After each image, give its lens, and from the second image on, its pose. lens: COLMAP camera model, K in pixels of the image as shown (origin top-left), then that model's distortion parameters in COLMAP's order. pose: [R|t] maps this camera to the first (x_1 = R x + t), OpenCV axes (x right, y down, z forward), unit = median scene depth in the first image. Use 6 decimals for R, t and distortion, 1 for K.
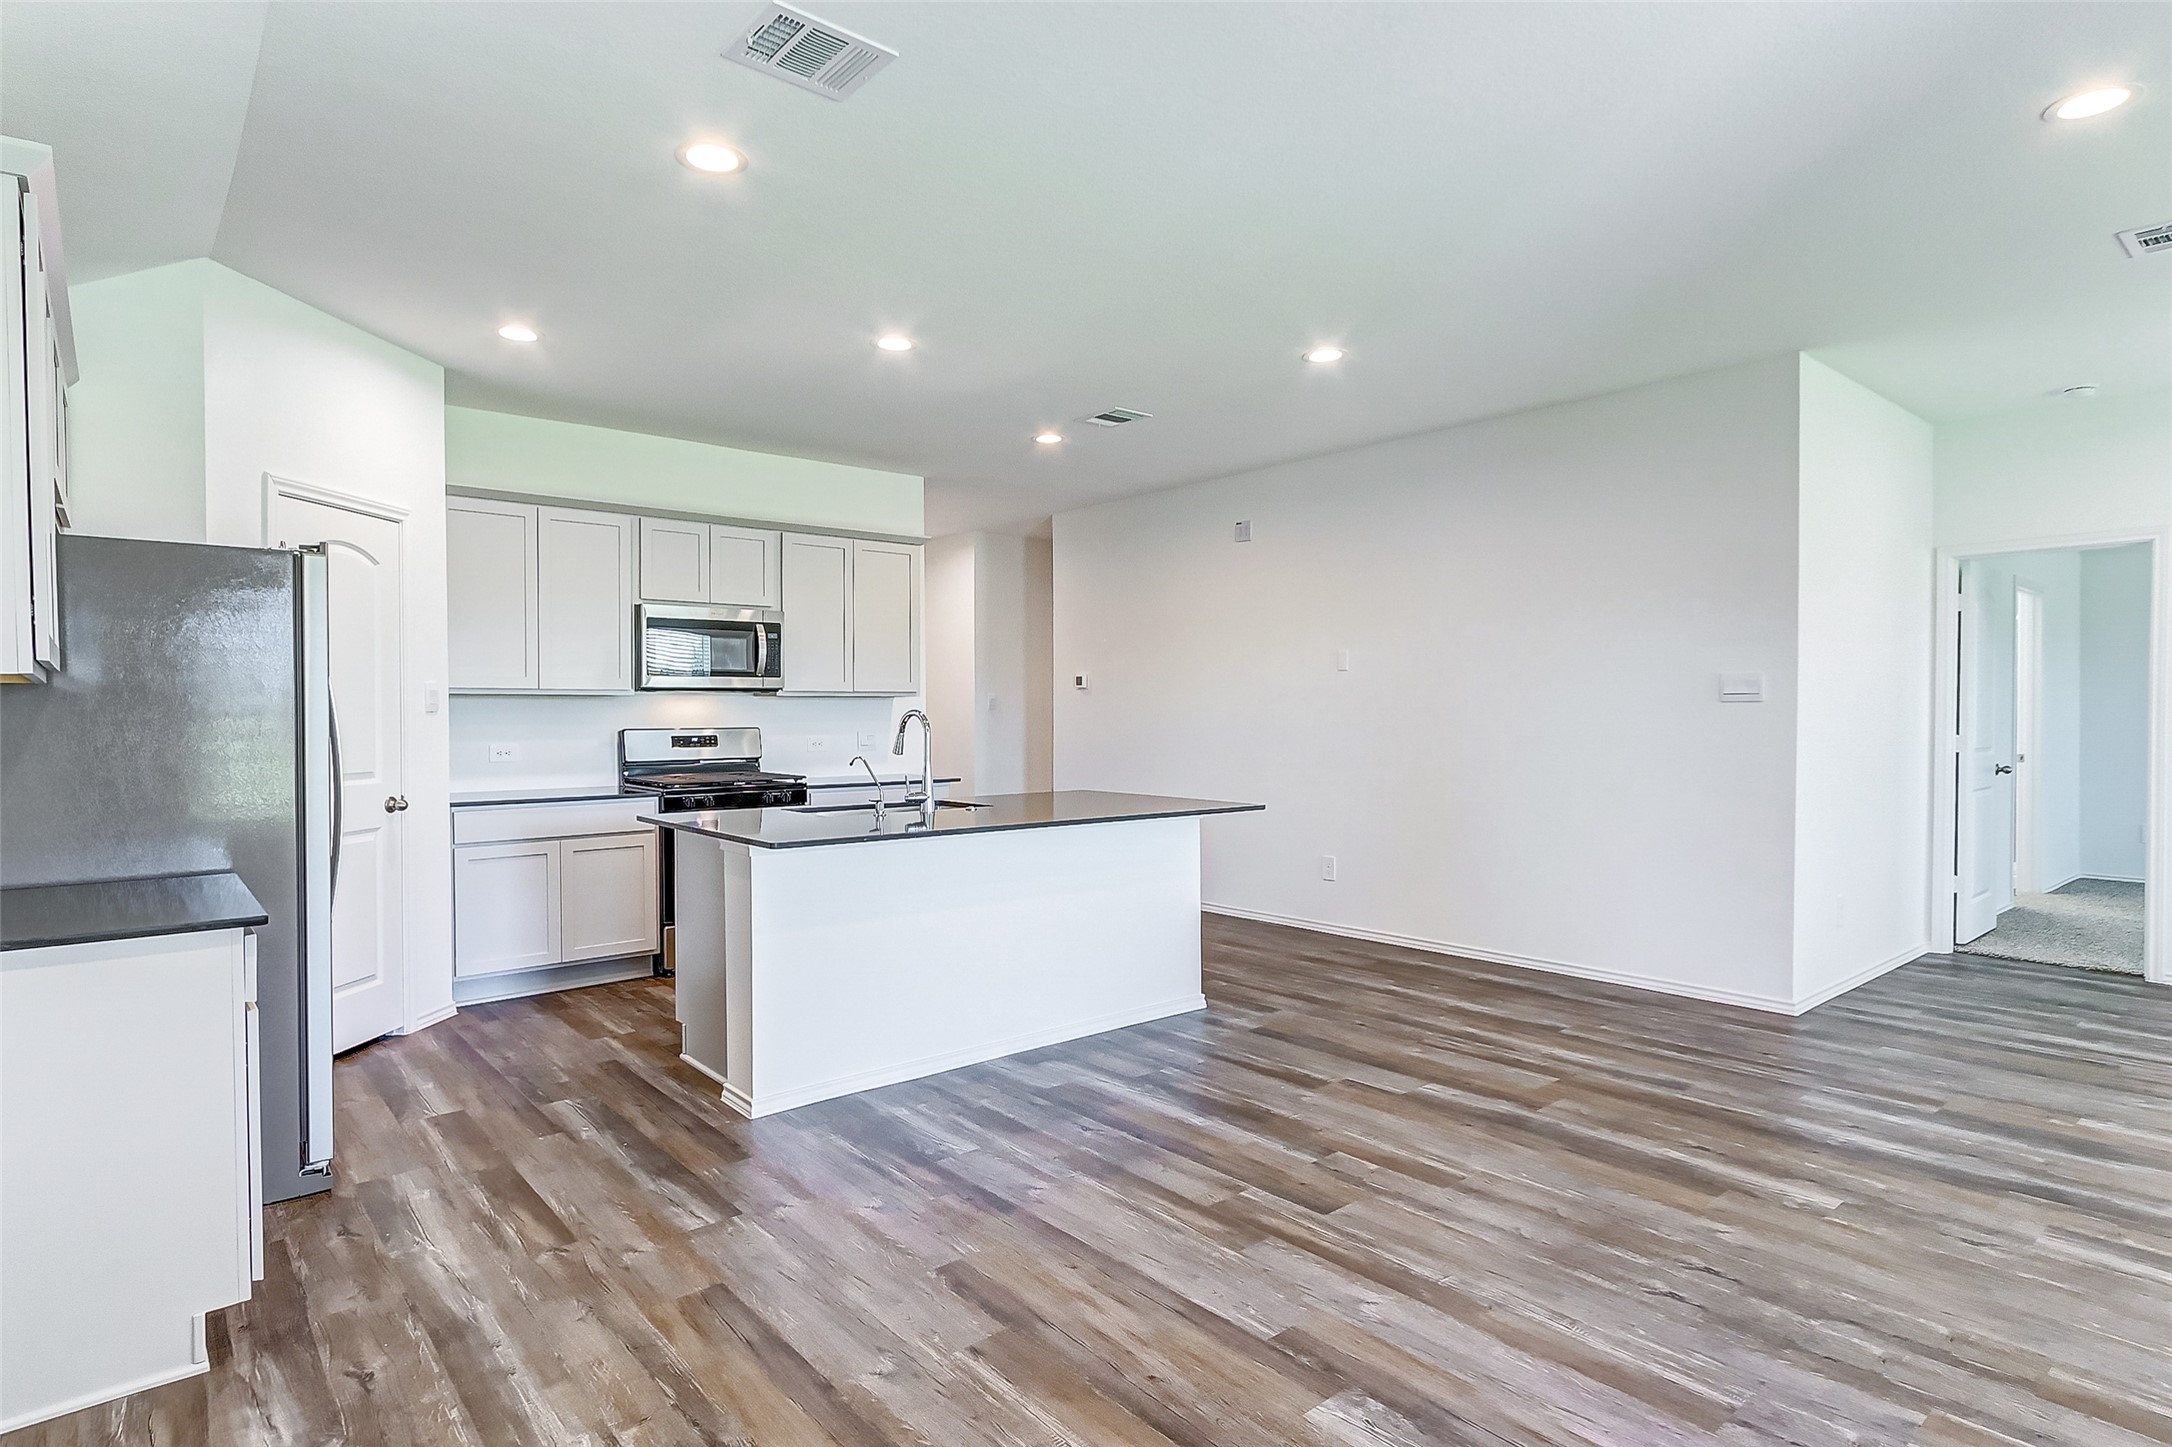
lens RADIAL K [[1123.8, 0, 1062.6], [0, 1123.8, 734.5], [0, 0, 1]] dist [-0.000755, 0.000063]
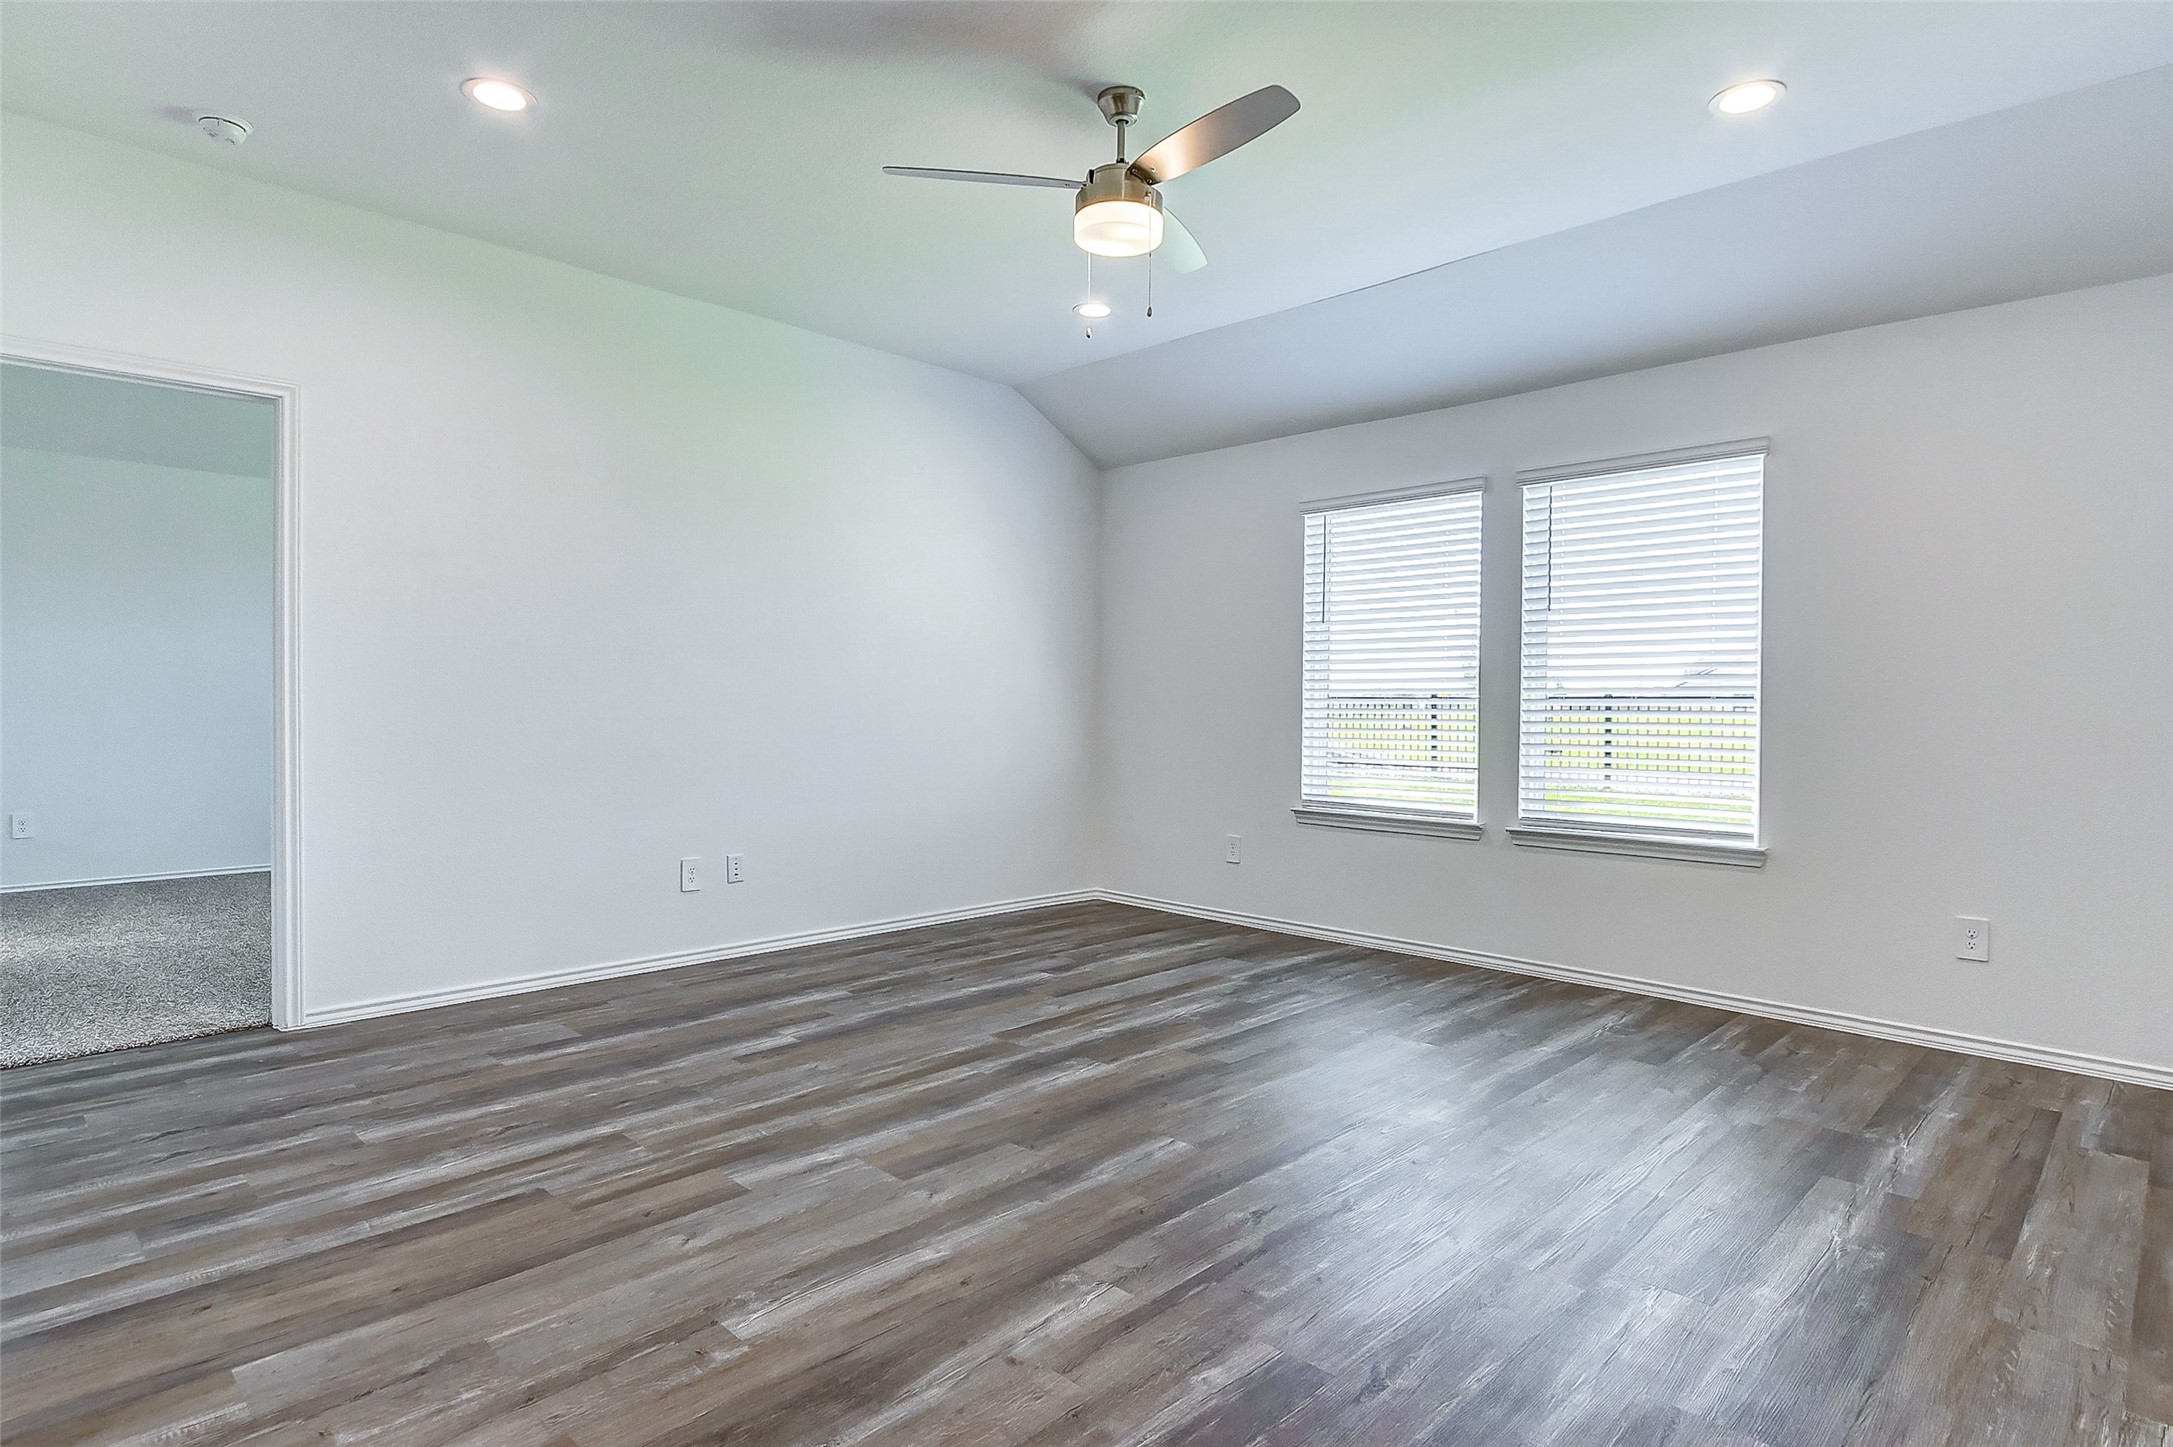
lens RADIAL K [[1124.3, 0, 1097.1], [0, 1124.3, 721.3], [0, 0, 1]] dist [-0.000755, 0.000063]
pose [[-0.110416, -0.019632, 0.993692, 0.309031], [0.009767, 0.999735, 0.020837, 0.026875], [-0.993837, 0.012007, -0.110195, 0.817528]]
